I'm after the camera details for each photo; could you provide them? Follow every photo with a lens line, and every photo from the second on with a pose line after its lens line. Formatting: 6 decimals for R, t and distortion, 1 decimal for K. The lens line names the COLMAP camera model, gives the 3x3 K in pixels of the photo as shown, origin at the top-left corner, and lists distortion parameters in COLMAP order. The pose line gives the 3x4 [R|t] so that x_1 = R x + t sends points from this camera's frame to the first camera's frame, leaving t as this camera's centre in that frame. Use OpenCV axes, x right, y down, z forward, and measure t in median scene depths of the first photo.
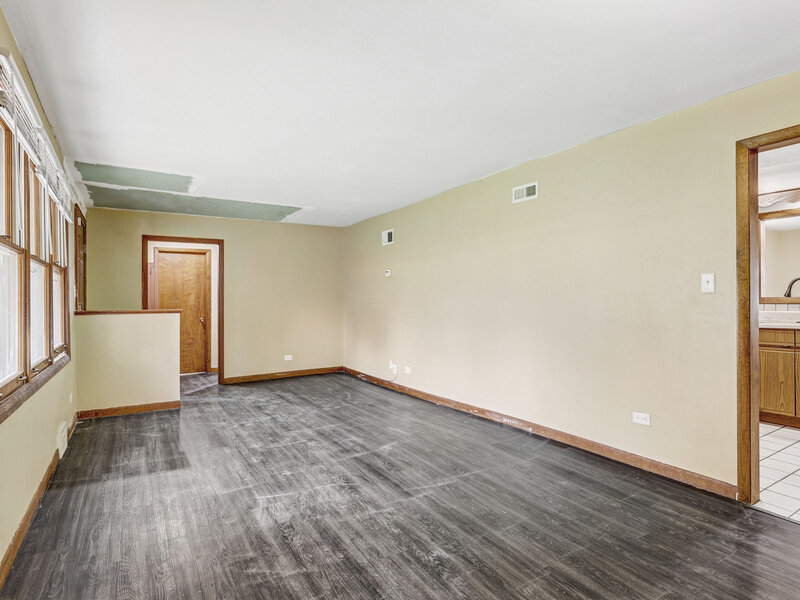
lens RADIAL K [[444.8, 0, 405.3], [0, 444.8, 301.1], [0, 0, 1]] dist [0.000234, 0.000575]
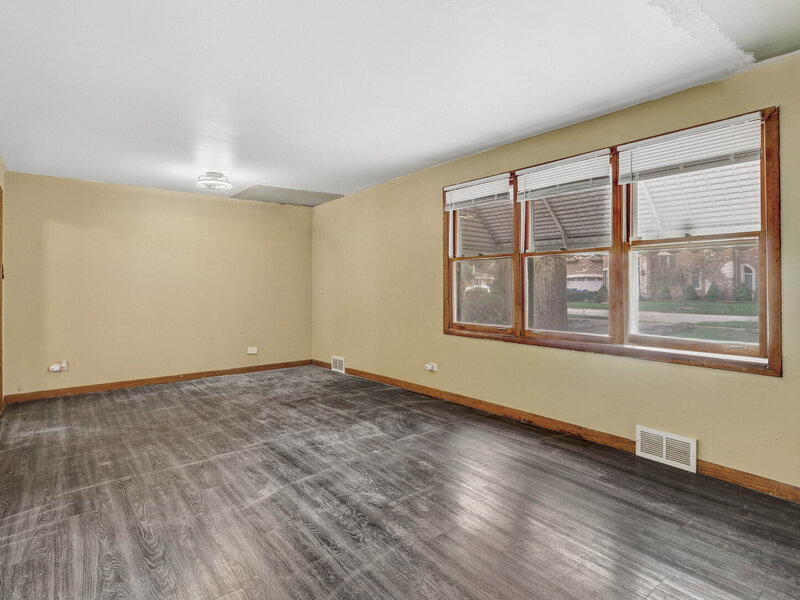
lens RADIAL K [[448.6, 0, 392.6], [0, 448.6, 283.1], [0, 0, 1]] dist [-0.000852, -0.000224]
pose [[-0.996480, 0.007354, -0.083503, -0.201720], [0.008153, 0.999924, -0.009234, 0.005001], [0.083429, -0.009882, -0.996465, 1.890186]]
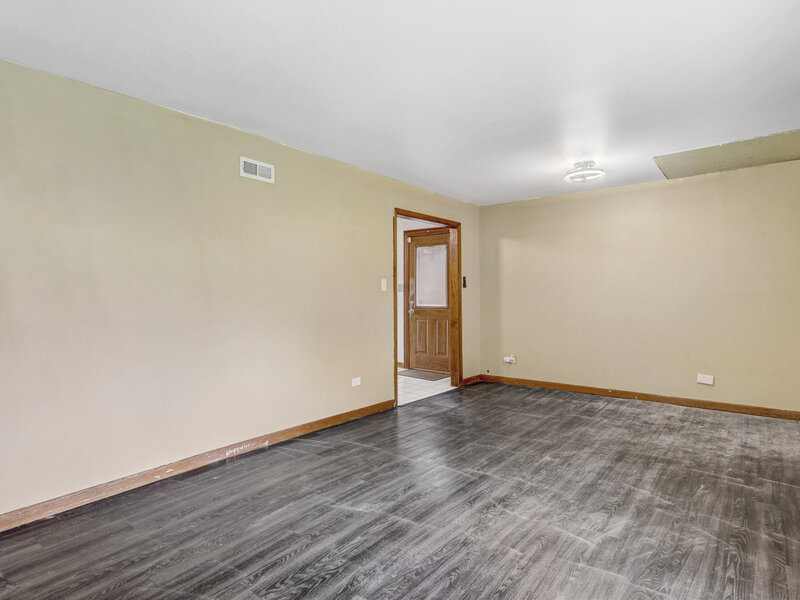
lens RADIAL K [[436.2, 0, 400.0], [0, 436.2, 300.0], [0, 0, 1]] dist [-0.001406, -0.000693]
pose [[-0.315660, -0.007275, 0.948844, -0.769192], [0.007933, 0.999915, 0.010306, -0.001613], [-0.948839, 0.010781, -0.315576, 1.264289]]
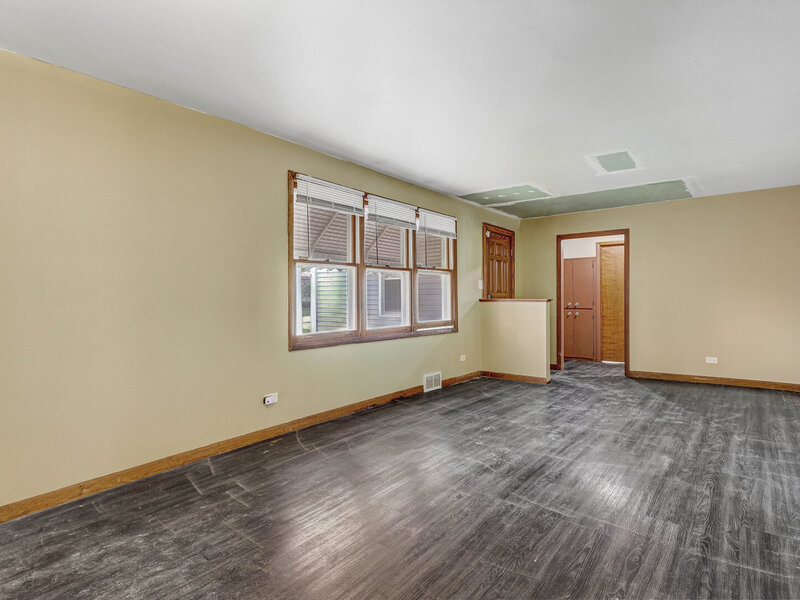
lens RADIAL K [[444.8, 0, 405.3], [0, 444.8, 301.1], [0, 0, 1]] dist [0.000234, 0.000575]
pose [[0.339717, 0.015590, -0.940399, 0.675528], [0.002267, 0.999846, 0.017395, 0.004956], [0.940525, -0.008041, 0.339629, 0.406691]]
